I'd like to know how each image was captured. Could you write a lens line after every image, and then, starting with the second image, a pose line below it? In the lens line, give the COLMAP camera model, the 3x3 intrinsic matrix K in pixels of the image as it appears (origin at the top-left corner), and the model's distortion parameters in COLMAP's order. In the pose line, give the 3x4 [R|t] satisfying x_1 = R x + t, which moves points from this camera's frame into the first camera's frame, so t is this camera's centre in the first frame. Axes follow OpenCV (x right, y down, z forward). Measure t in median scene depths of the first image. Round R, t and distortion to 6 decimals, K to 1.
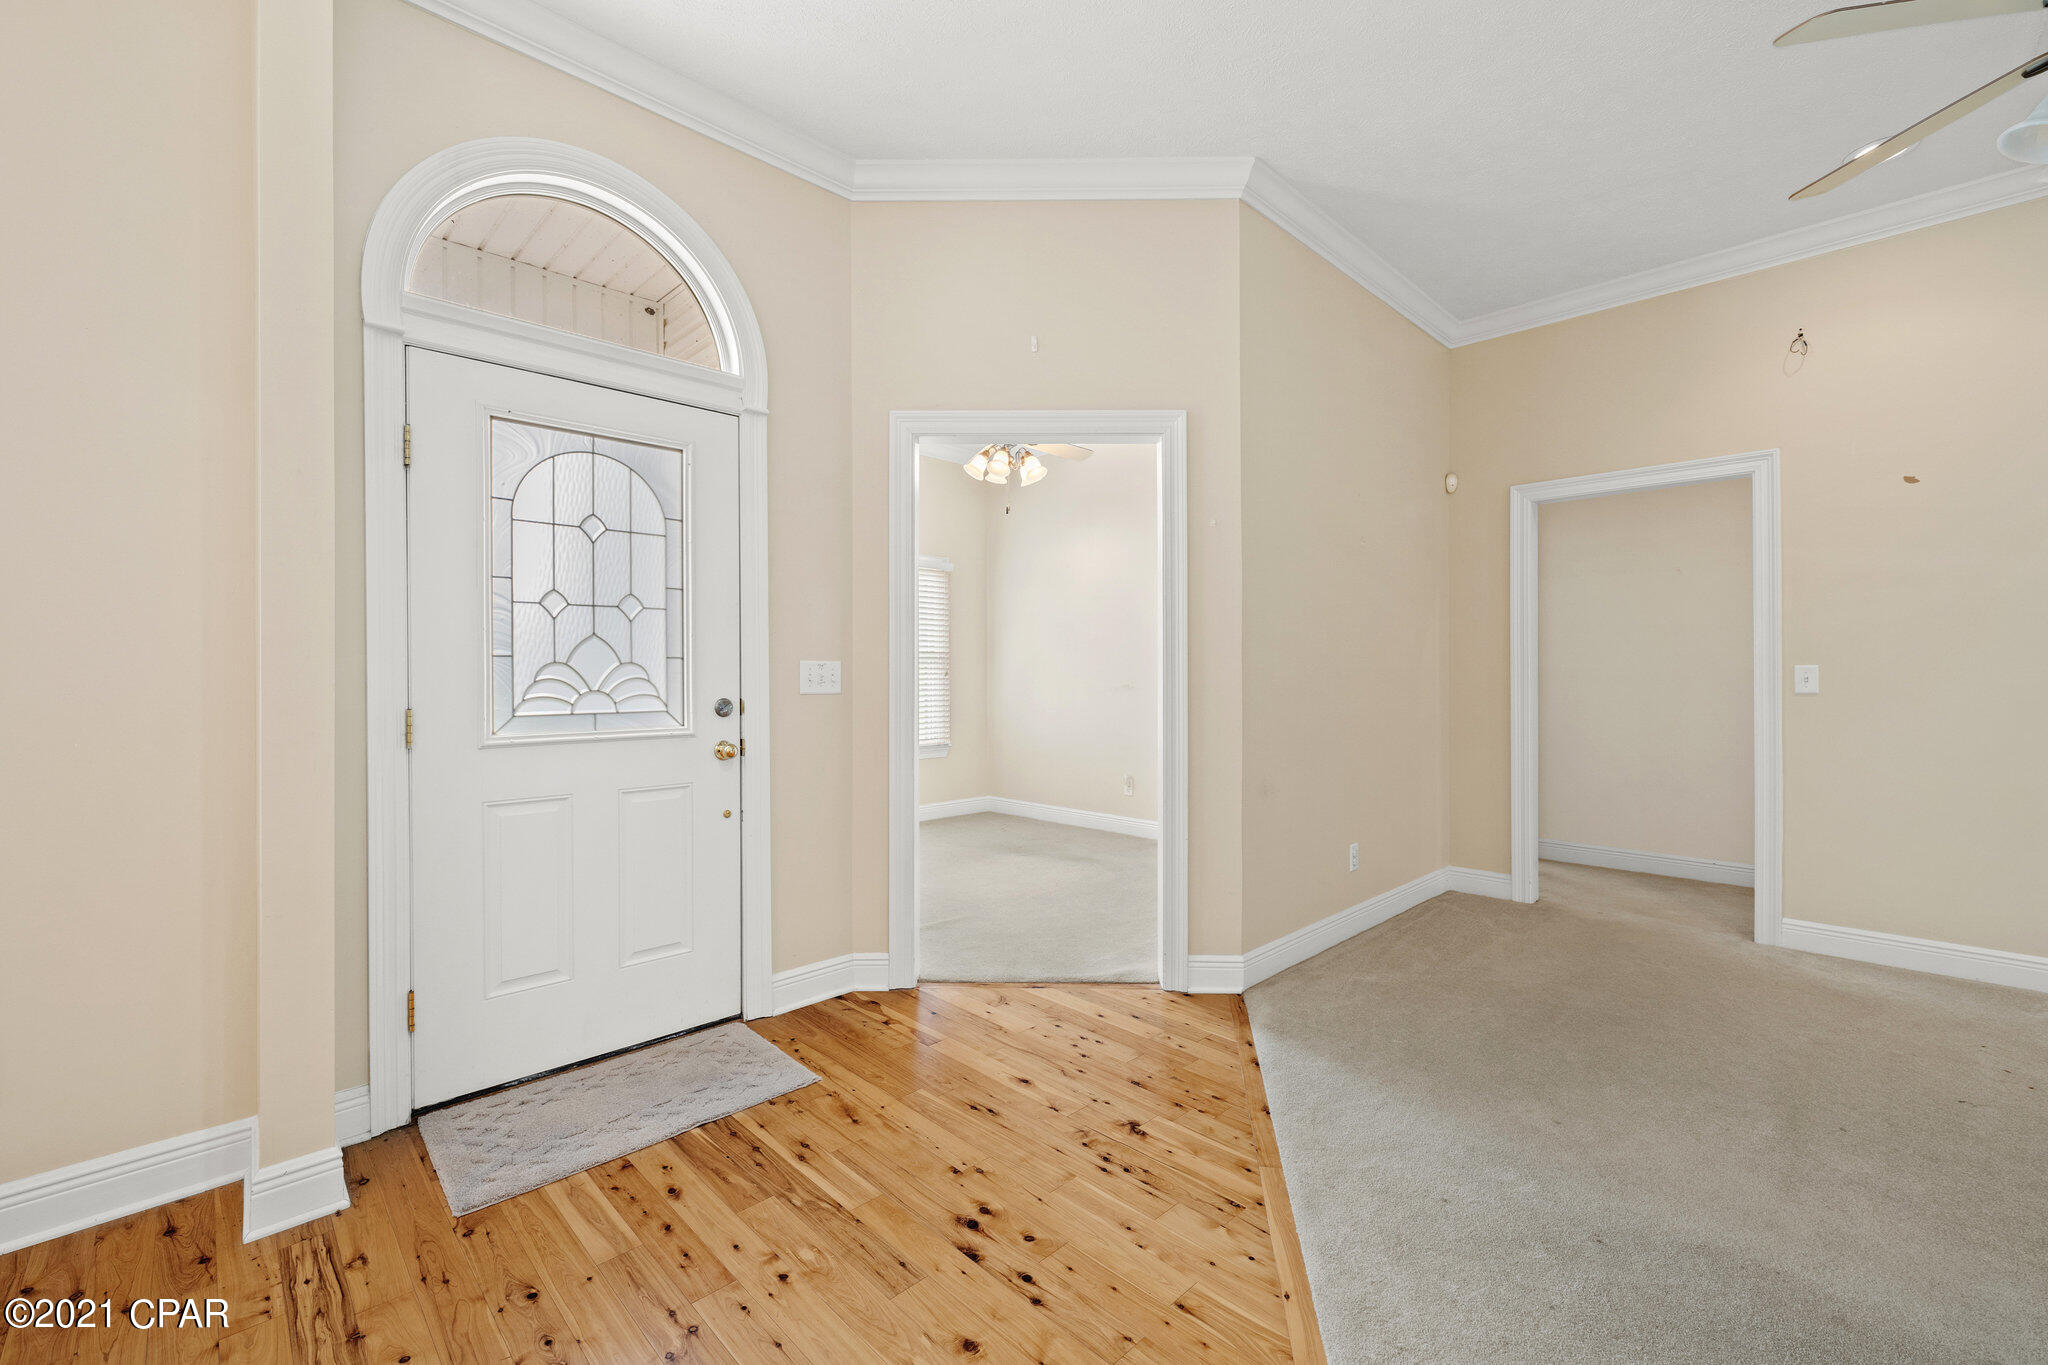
lens RADIAL K [[845.7, 0, 1029.9], [0, 845.7, 670.6], [0, 0, 1]] dist [-0.001821, -0.000297]
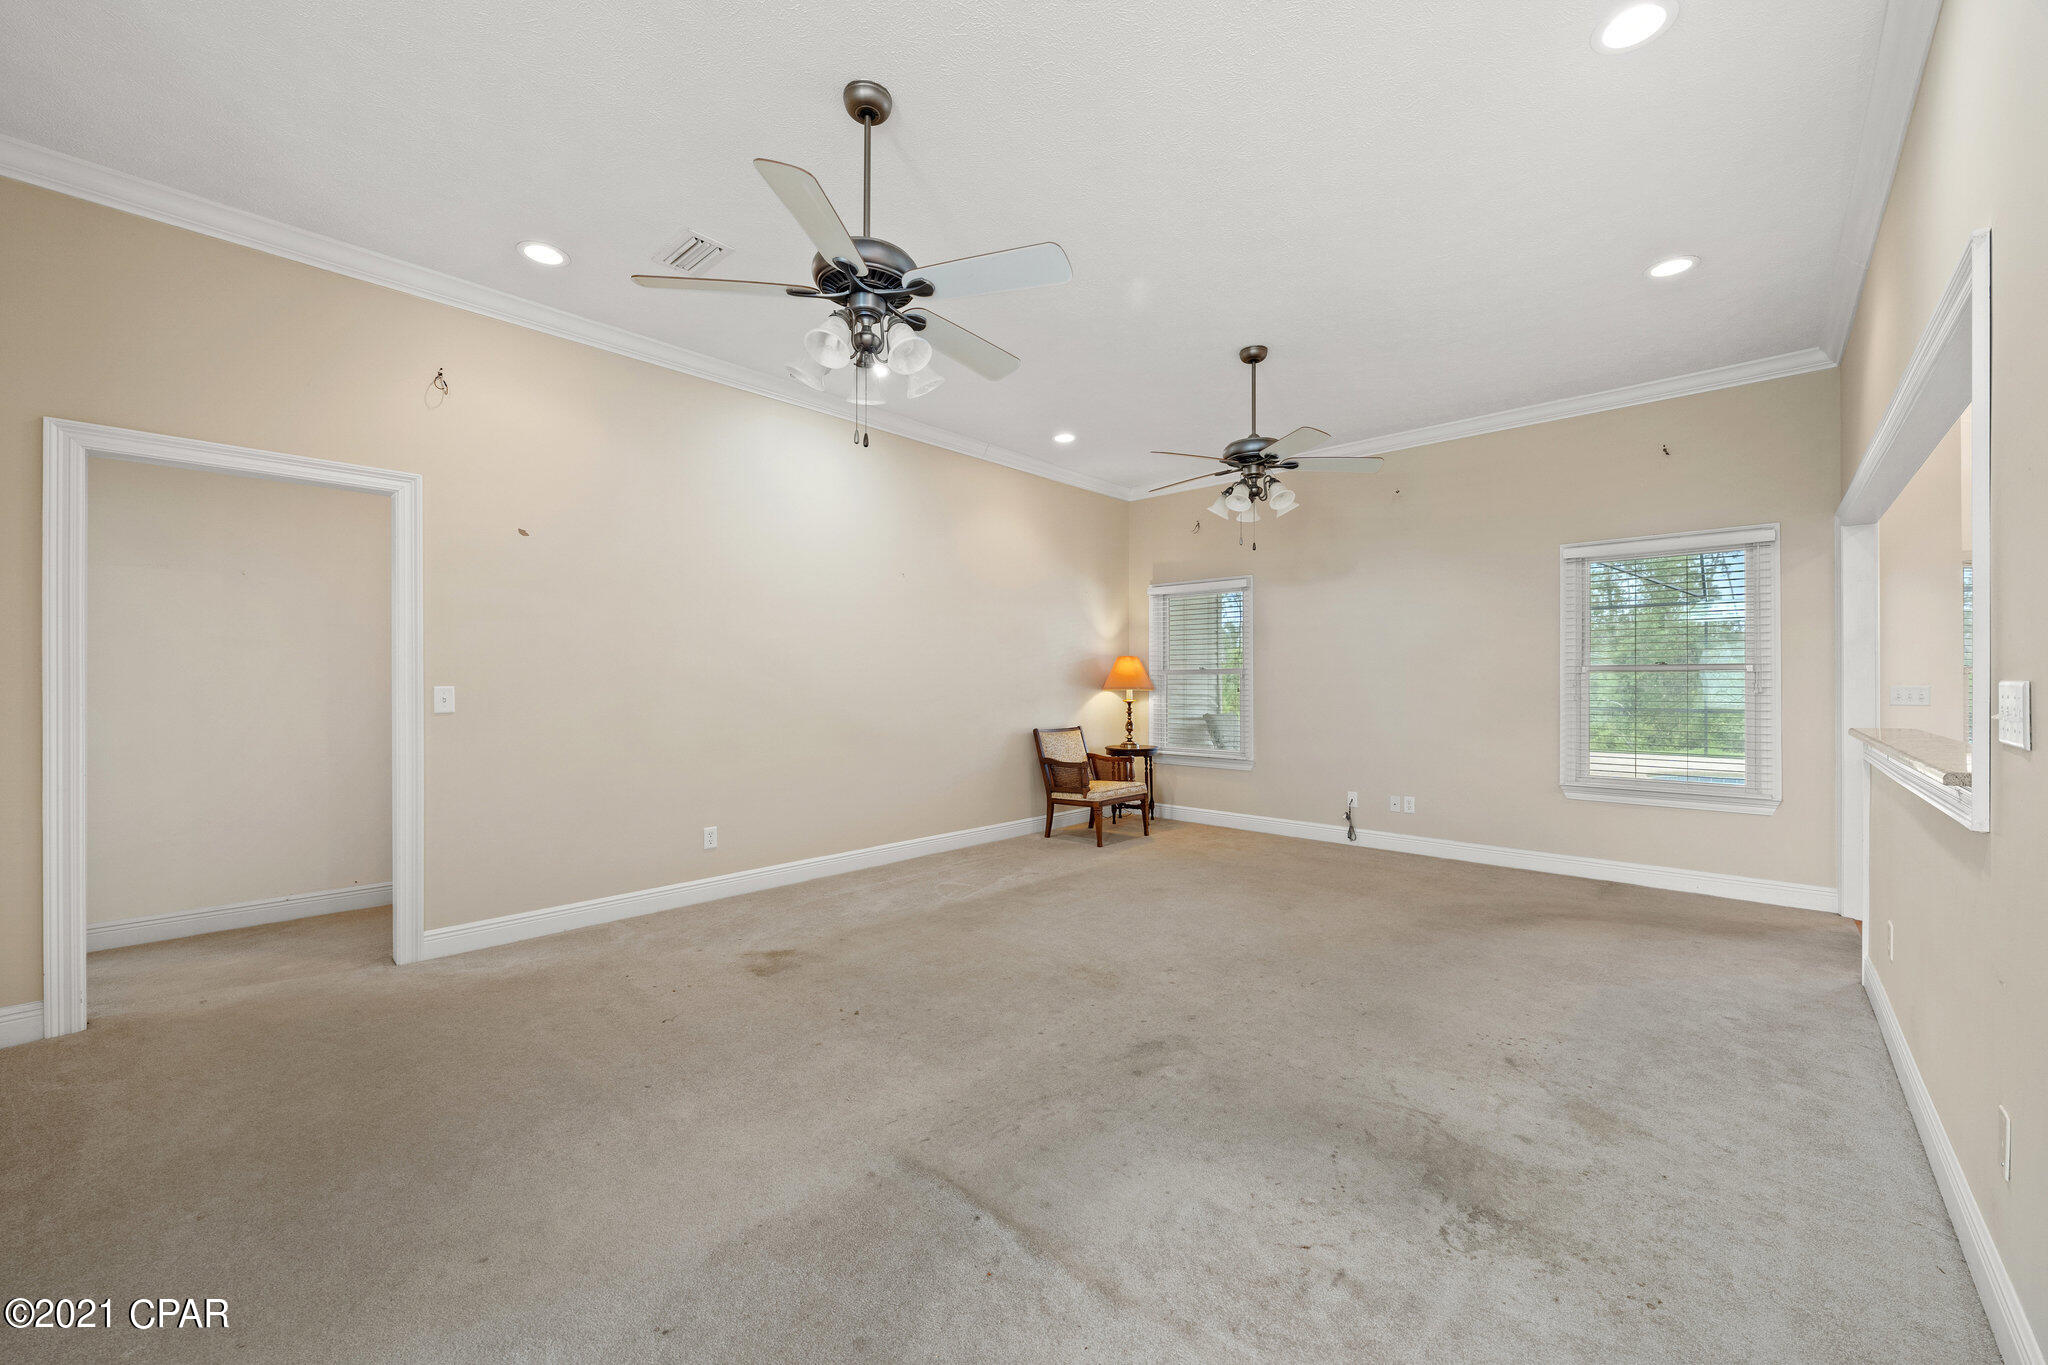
lens RADIAL K [[778.9, 0, 1028.1], [0, 778.9, 679.7], [0, 0, 1]] dist [-0.004920, 0.000045]
pose [[-0.042807, 0.004853, 0.999072, -0.124075], [-0.004738, 0.999976, -0.005061, -0.018677], [-0.999072, -0.004951, -0.042783, 0.434083]]
